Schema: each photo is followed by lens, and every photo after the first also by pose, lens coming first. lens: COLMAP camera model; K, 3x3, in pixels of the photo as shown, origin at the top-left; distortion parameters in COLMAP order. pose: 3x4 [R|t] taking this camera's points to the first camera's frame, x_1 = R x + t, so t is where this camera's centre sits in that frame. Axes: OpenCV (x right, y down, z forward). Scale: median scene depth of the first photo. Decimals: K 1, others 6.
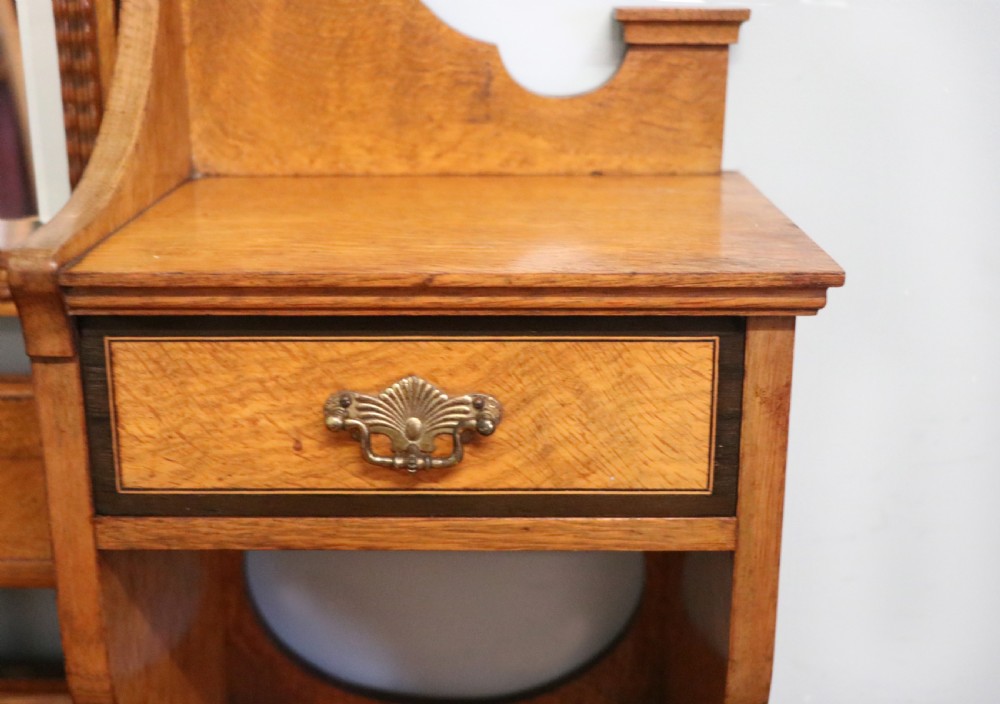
lens RADIAL K [[1374.7, 0, 470.0], [0, 1374.7, 388.0], [0, 0, 1]] dist [-0.035578, 0.000000]
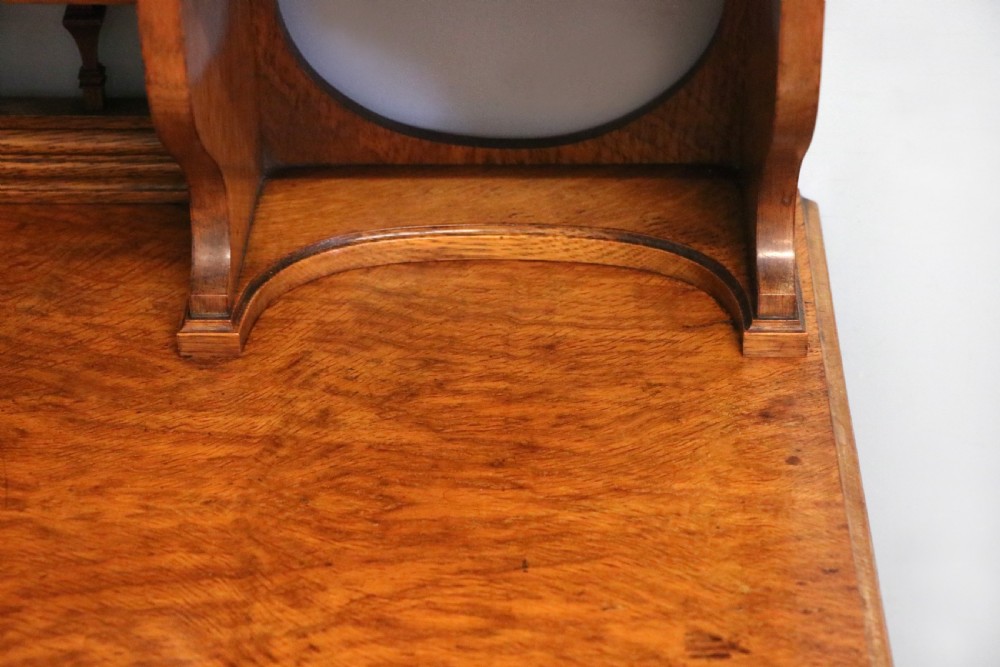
lens RADIAL K [[2631.9, 0, 510.6], [0, 2631.9, 370.1], [0, 0, 1]] dist [0.304869, 0.000000]
pose [[0.999965, -0.008158, -0.001650, -0.016623], [0.008311, 0.967743, 0.251803, -0.092109], [-0.000457, -0.251808, 0.967777, -1.076835]]
